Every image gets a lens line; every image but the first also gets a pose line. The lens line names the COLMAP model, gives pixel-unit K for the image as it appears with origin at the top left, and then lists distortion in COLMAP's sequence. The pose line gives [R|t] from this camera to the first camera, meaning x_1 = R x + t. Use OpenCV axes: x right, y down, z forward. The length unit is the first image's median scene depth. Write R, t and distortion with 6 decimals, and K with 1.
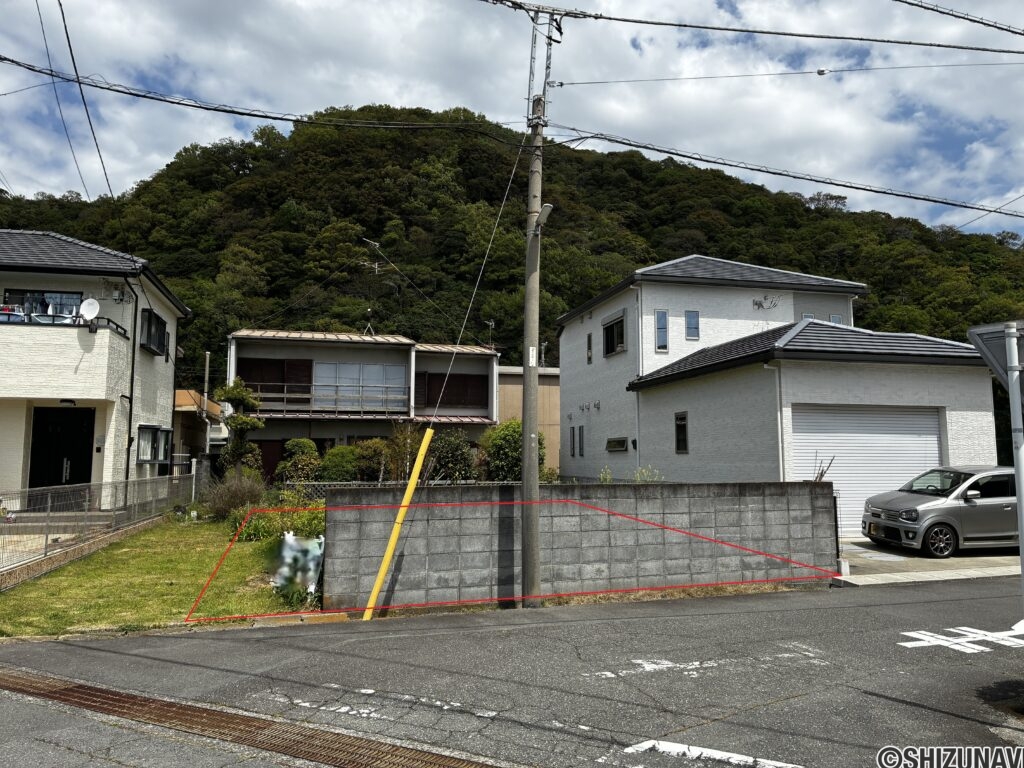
lens RADIAL K [[777.7, 0, 518.4], [0, 777.7, 375.8], [0, 0, 1]] dist [0.056250, -0.065402]
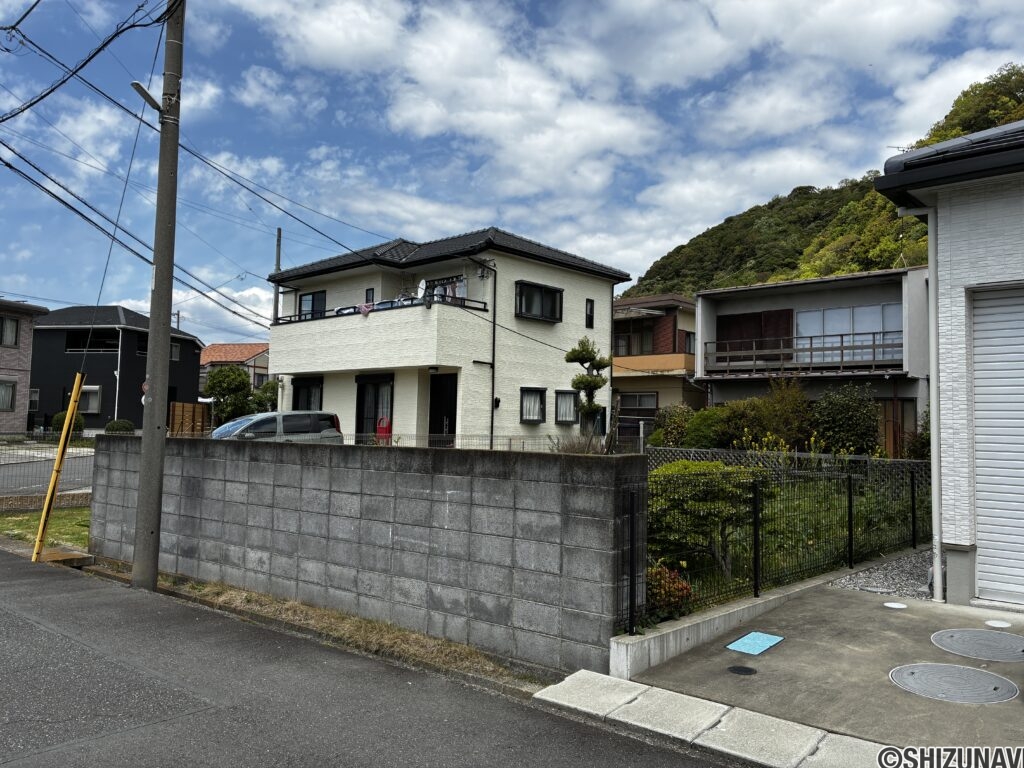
lens RADIAL K [[777.7, 0, 518.4], [0, 777.7, 375.8], [0, 0, 1]] dist [0.056250, -0.065402]
pose [[0.536128, -0.041467, -0.843117, 0.288162], [0.070664, 0.997492, -0.004125, 0.034247], [0.841173, -0.057366, 0.537714, 0.281752]]
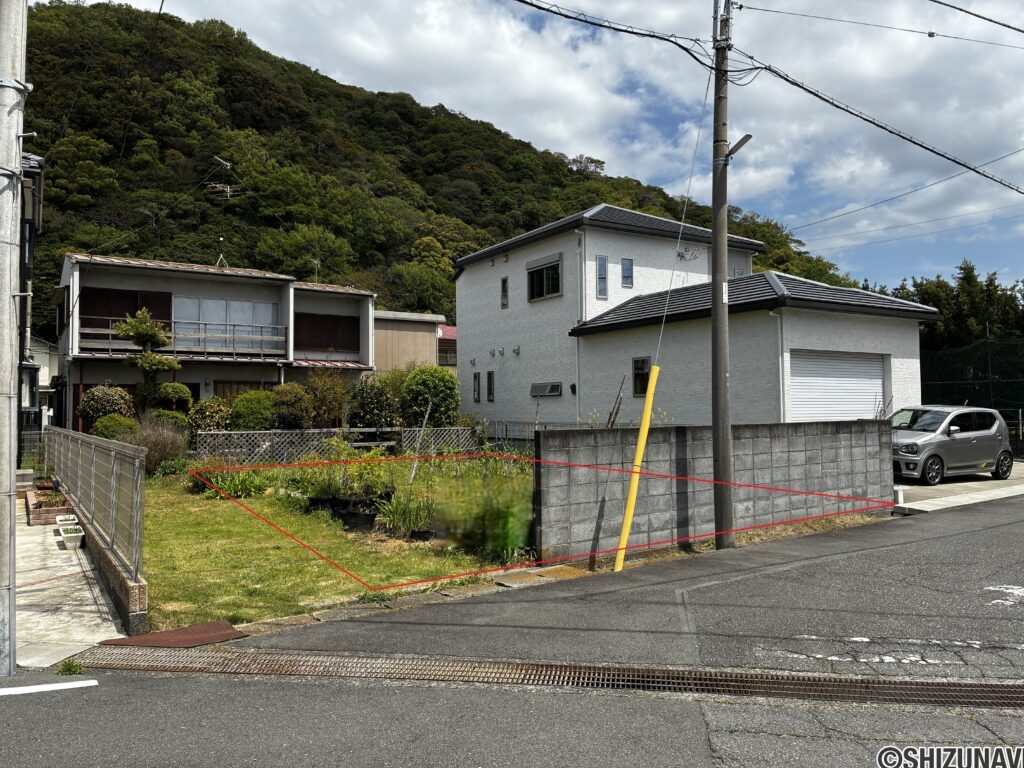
lens RADIAL K [[778.7, 0, 513.2], [0, 778.7, 372.7], [0, 0, 1]] dist [0.057660, -0.063196]
pose [[0.950952, 0.007040, 0.309259, -0.170618], [-0.025950, 0.998033, 0.057076, 0.008281], [-0.308249, -0.062302, 0.949264, 0.049298]]
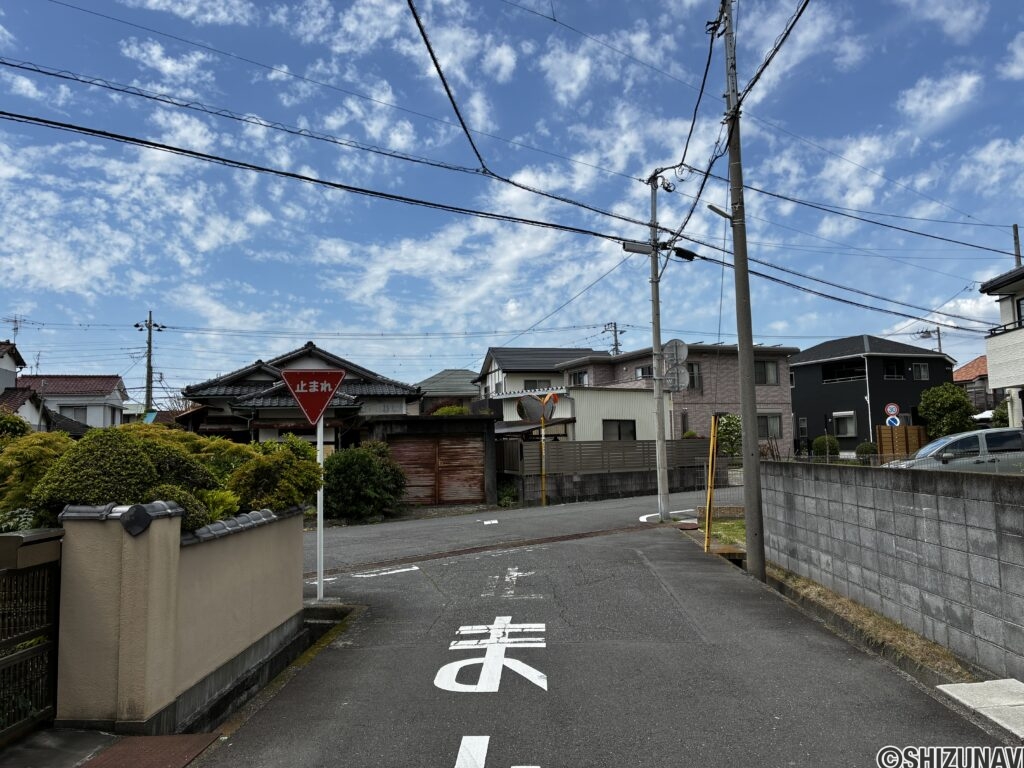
lens RADIAL K [[783.4, 0, 550.9], [0, 783.4, 392.3], [0, 0, 1]] dist [0.212104, -0.251949]
pose [[-0.324055, -0.054032, -0.944494, 0.362356], [0.131675, 0.986074, -0.101588, 0.038695], [0.936830, -0.157286, -0.312427, 0.349762]]
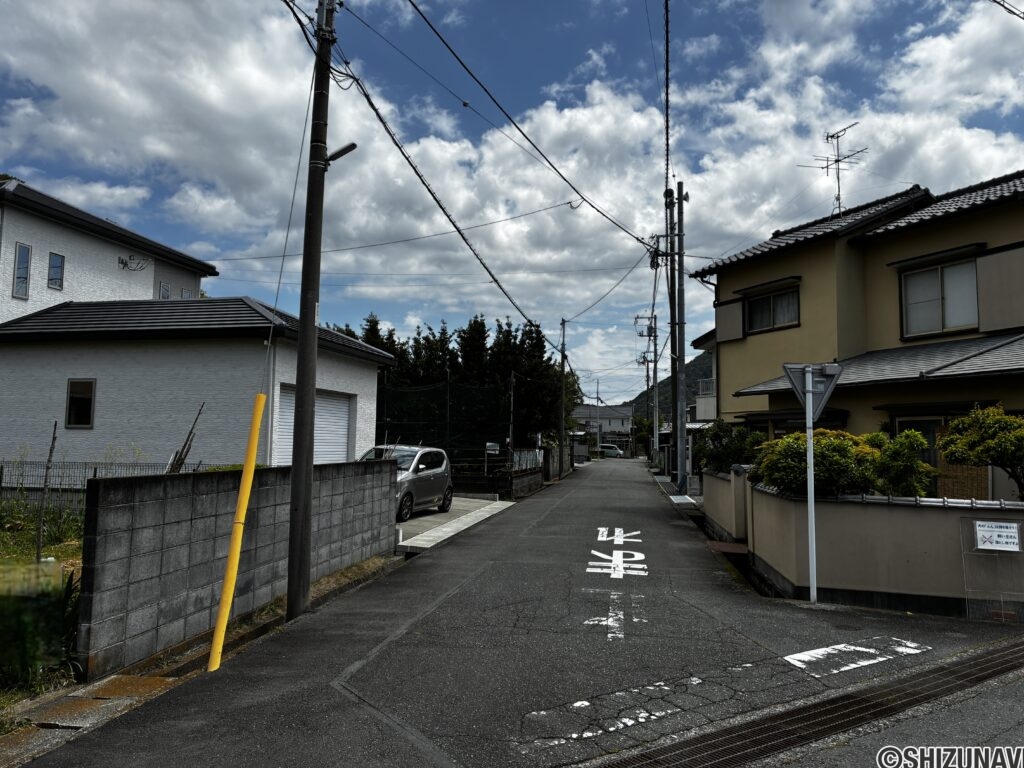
lens RADIAL K [[777.7, 0, 518.4], [0, 777.7, 375.8], [0, 0, 1]] dist [0.056250, -0.065402]
pose [[0.458926, 0.085271, 0.884373, -0.199067], [-0.109981, 0.993180, -0.038690, 0.015900], [-0.881641, -0.079508, 0.465174, 0.132695]]
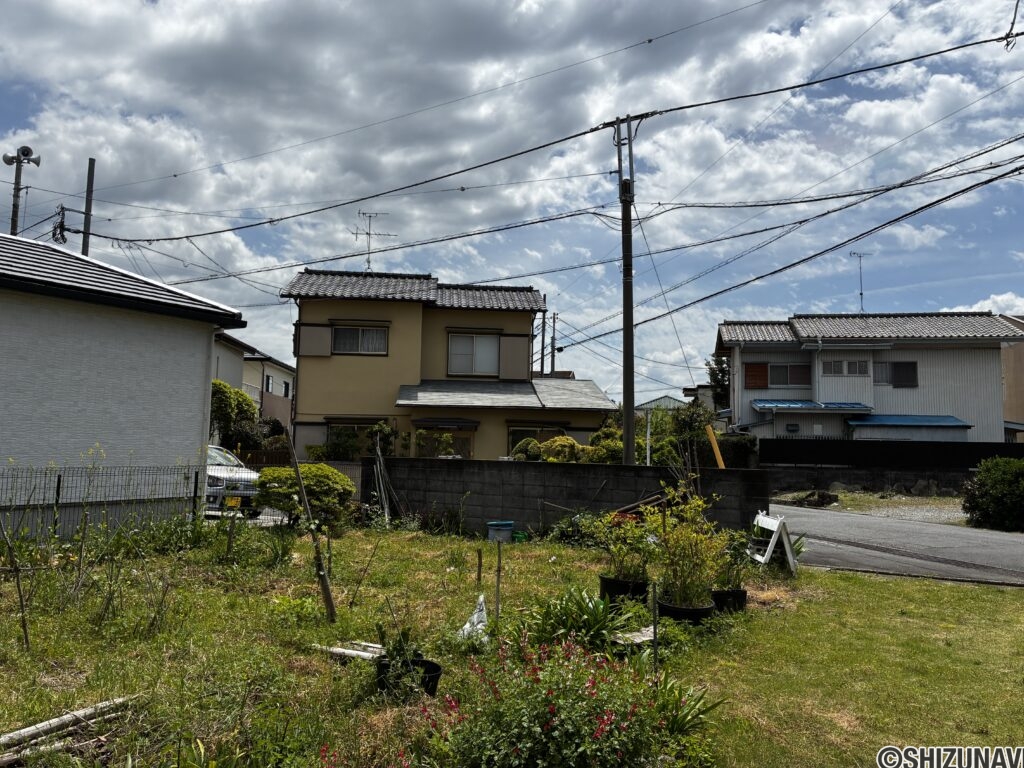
lens RADIAL K [[777.7, 0, 518.4], [0, 777.7, 375.8], [0, 0, 1]] dist [0.056250, -0.065402]
pose [[-0.666789, 0.057573, 0.743020, -0.282263], [-0.100517, 0.980953, -0.166213, 0.076000], [-0.738437, -0.185515, -0.648301, 0.658961]]
